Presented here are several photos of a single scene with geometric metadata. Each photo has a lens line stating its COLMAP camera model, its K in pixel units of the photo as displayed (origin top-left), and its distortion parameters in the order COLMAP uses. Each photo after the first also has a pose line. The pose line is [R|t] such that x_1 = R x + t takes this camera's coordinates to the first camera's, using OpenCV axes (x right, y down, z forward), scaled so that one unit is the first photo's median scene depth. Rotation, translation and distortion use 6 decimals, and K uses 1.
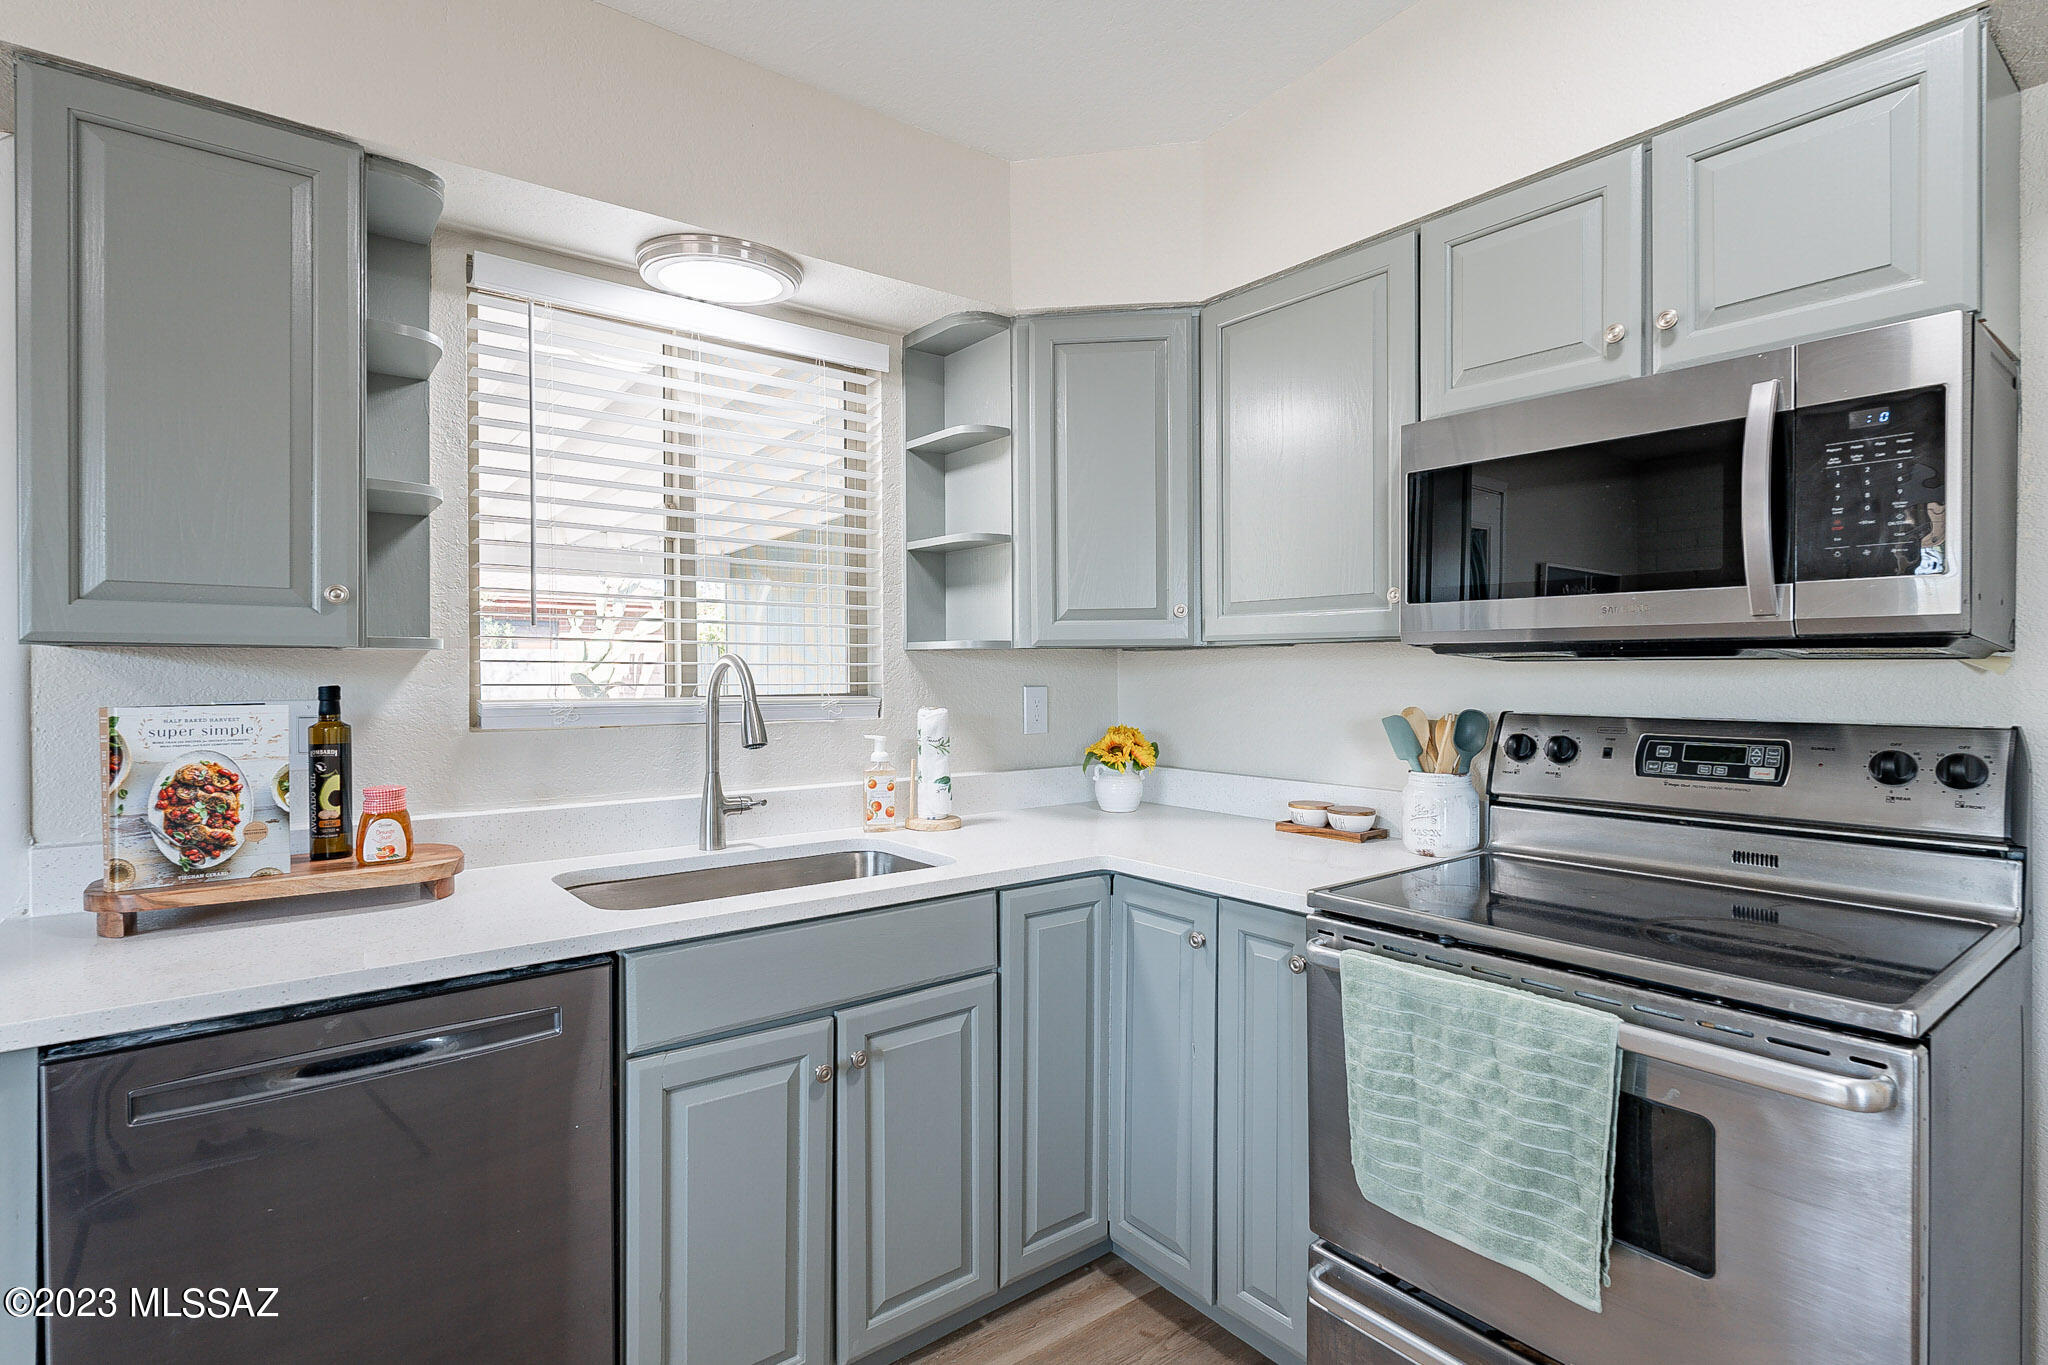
lens RADIAL K [[1010.0, 0, 1024.3], [0, 1010.0, 680.2], [0, 0, 1]] dist [-0.004296, 0.000995]
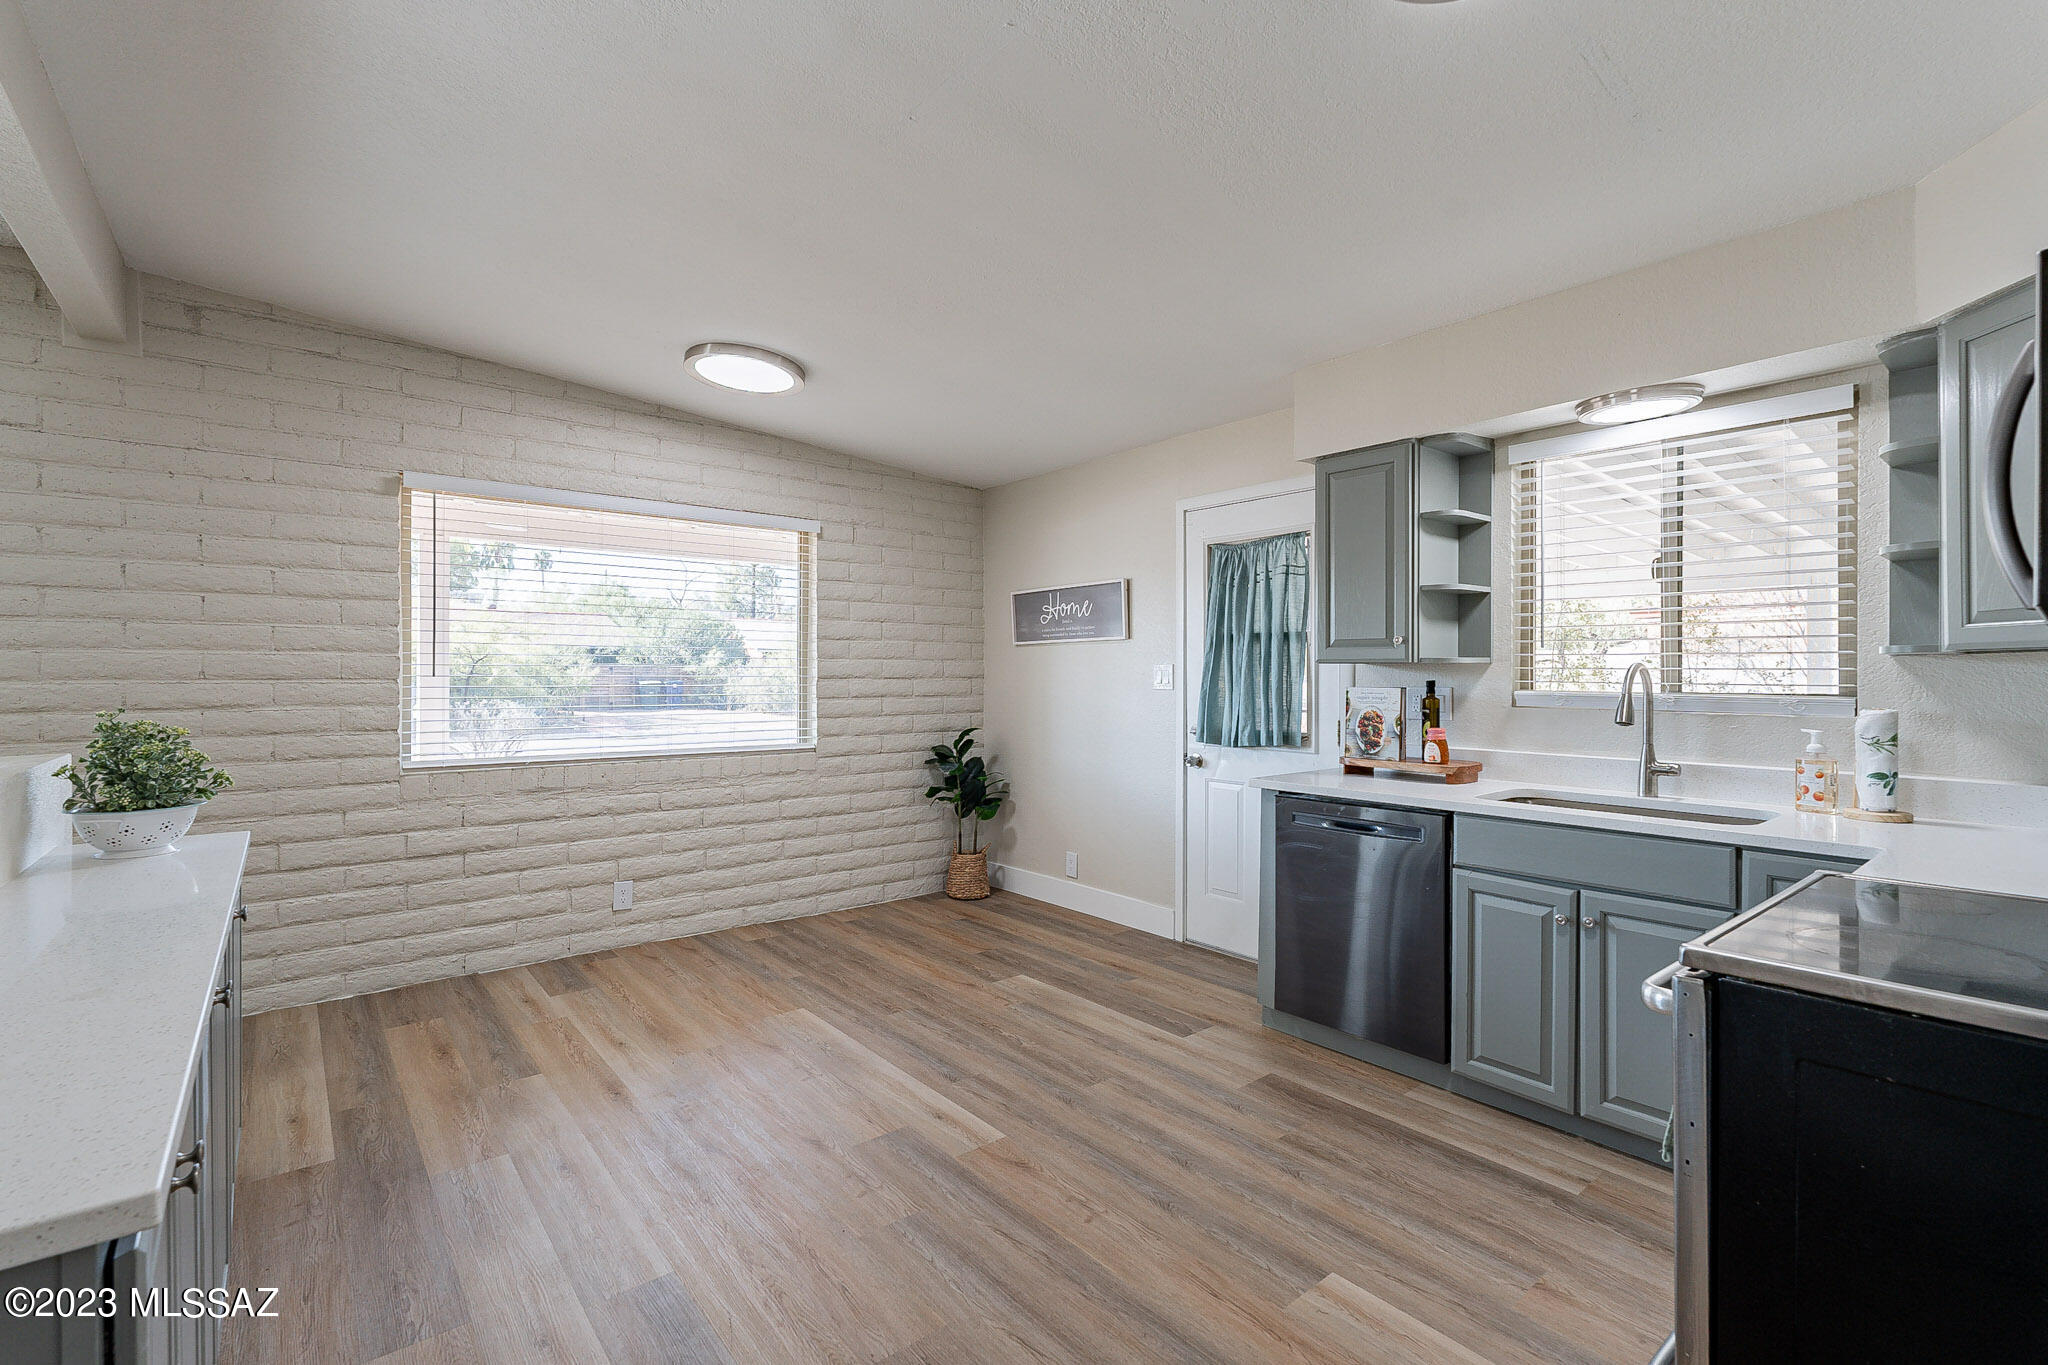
lens RADIAL K [[904.6, 0, 1024.9], [0, 904.6, 680.8], [0, 0, 1]] dist [-0.002815, -0.000327]
pose [[0.015493, 0.008737, -0.999842, 1.129436], [-0.011928, 0.999892, 0.008552, -0.000003], [0.999809, 0.011793, 0.015595, 0.092783]]
